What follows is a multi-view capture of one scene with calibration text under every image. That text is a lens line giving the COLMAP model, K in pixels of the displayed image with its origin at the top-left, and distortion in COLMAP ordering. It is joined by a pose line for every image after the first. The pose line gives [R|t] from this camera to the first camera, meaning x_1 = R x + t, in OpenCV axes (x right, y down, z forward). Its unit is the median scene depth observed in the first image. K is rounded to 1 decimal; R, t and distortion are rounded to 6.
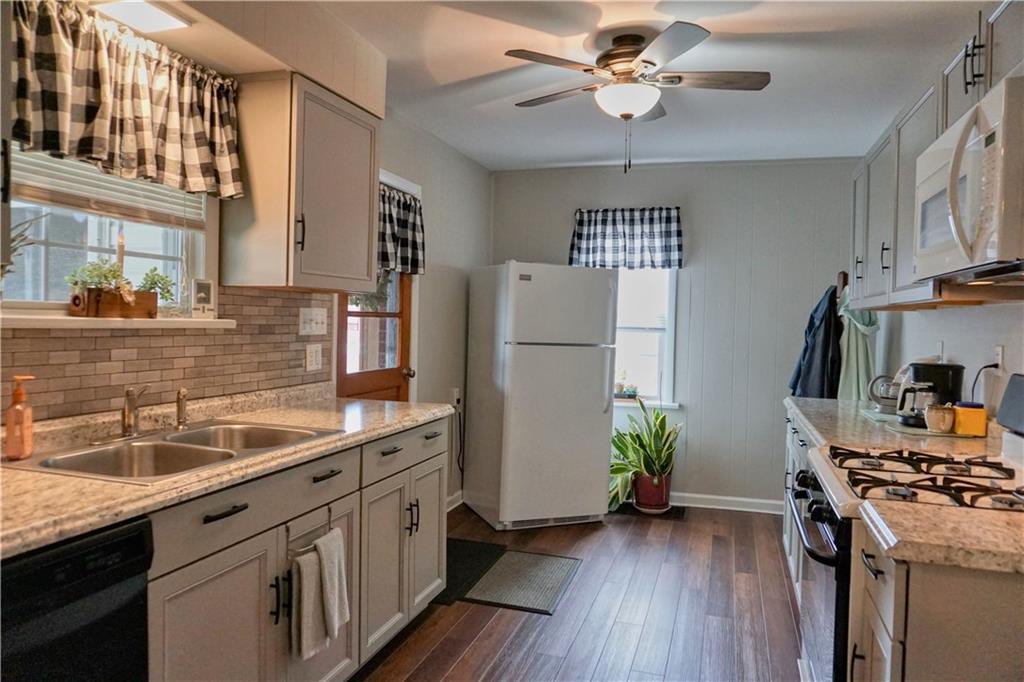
lens RADIAL K [[696.2, 0, 511.6], [0, 696.2, 338.0], [0, 0, 1]] dist [-0.008463, -0.001469]
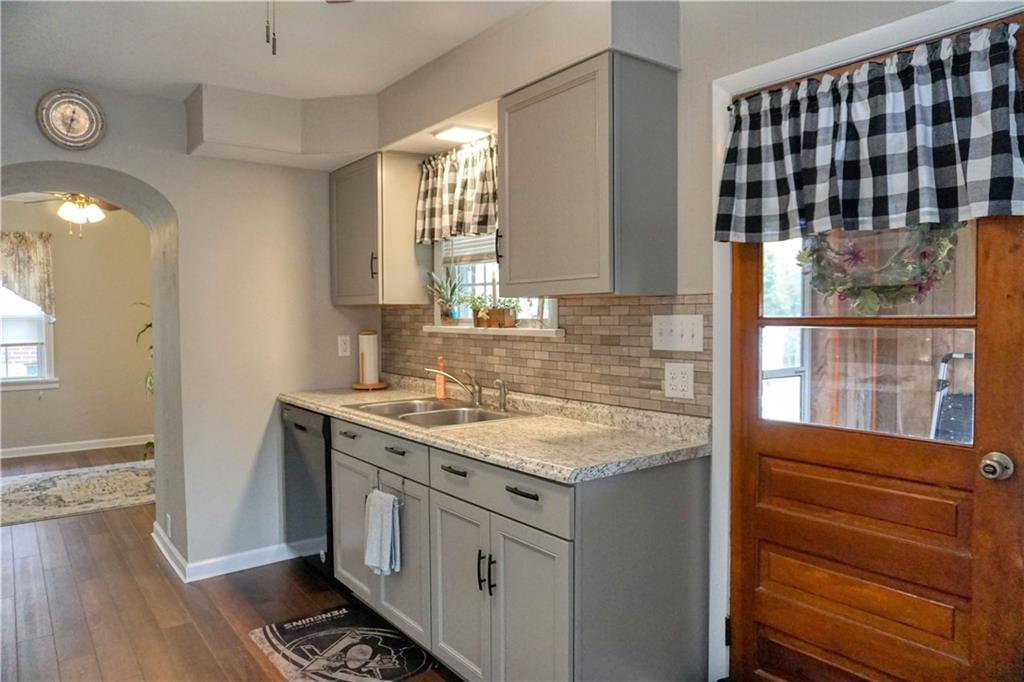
lens RADIAL K [[696.2, 0, 511.3], [0, 696.2, 342.1], [0, 0, 1]] dist [-0.008463, -0.001469]
pose [[-0.568278, 0.008182, -0.822796, 0.530569], [-0.033720, 0.998879, 0.033222, -0.039572], [0.822146, 0.046624, -0.567365, 1.538468]]
